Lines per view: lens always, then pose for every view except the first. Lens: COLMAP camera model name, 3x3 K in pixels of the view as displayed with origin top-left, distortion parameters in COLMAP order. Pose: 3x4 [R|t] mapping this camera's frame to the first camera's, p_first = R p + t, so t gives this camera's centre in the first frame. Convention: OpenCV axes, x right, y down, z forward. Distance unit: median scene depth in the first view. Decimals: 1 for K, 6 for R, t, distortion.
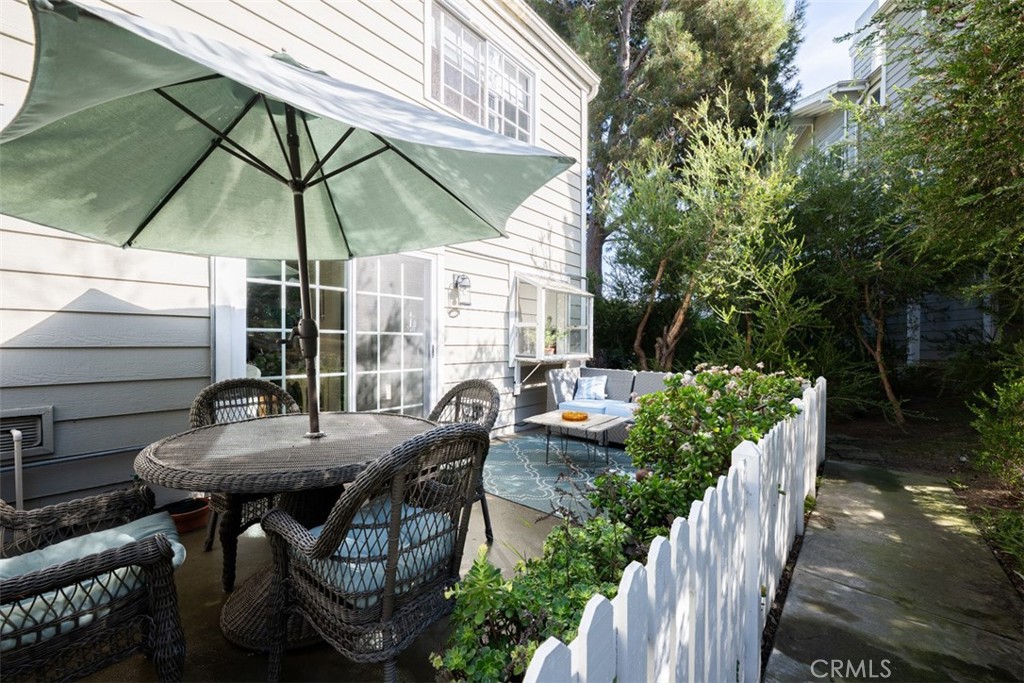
lens RADIAL K [[401.6, 0, 516.0], [0, 401.6, 345.4], [0, 0, 1]] dist [0.002218, 0.000202]
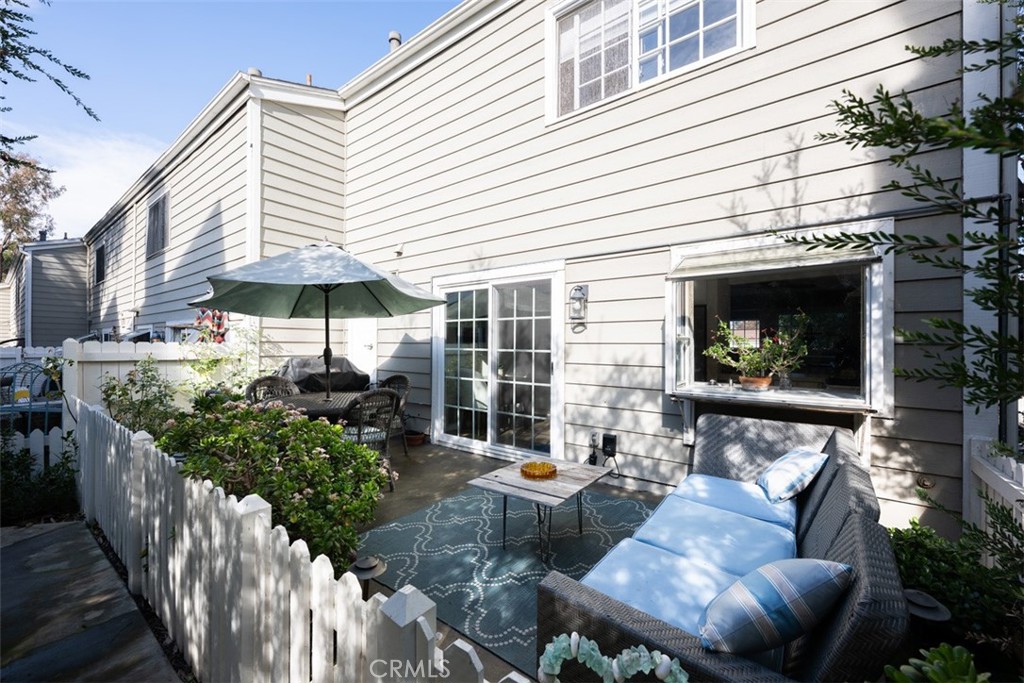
lens RADIAL K [[401.6, 0, 515.7], [0, 401.6, 342.5], [0, 0, 1]] dist [0.002218, 0.000202]
pose [[0.063768, -0.004249, -0.997956, 0.756519], [-0.010123, 0.999937, -0.004904, -0.040857], [0.997913, 0.010415, 0.063721, 0.798328]]
